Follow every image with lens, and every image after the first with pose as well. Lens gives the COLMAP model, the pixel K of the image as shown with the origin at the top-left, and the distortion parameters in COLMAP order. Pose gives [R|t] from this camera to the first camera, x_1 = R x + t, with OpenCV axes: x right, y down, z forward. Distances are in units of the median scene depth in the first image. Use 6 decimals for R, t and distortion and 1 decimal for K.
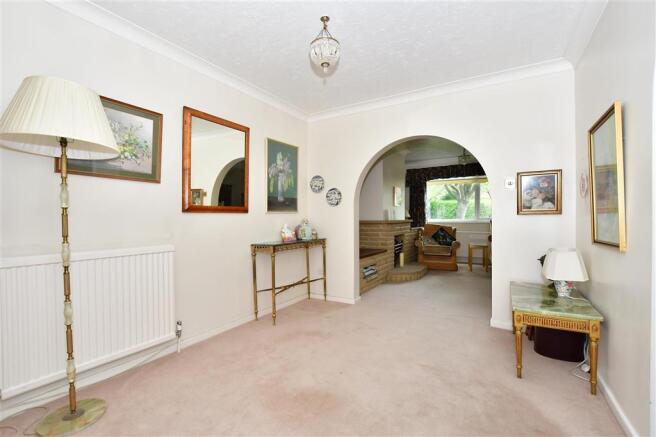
lens RADIAL K [[295.3, 0, 326.5], [0, 295.3, 218.2], [0, 0, 1]] dist [-0.016458, 0.000759]
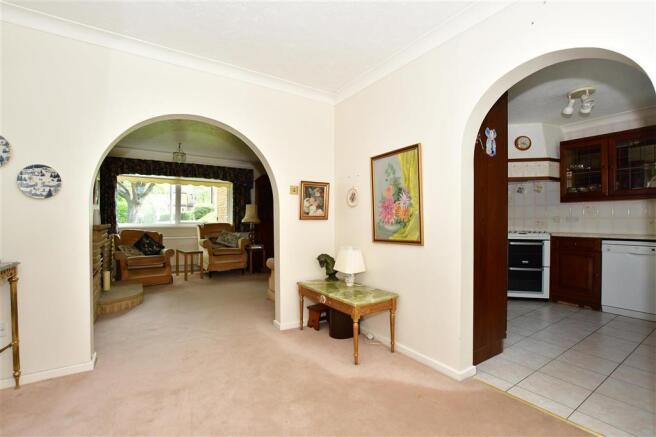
lens RADIAL K [[295.3, 0, 332.3], [0, 295.3, 220.1], [0, 0, 1]] dist [-0.016458, 0.000759]
pose [[0.435476, 0.009828, 0.900147, -0.213047], [-0.003220, 0.999951, -0.009360, 0.000338], [-0.900195, 0.001178, 0.435486, 0.308125]]
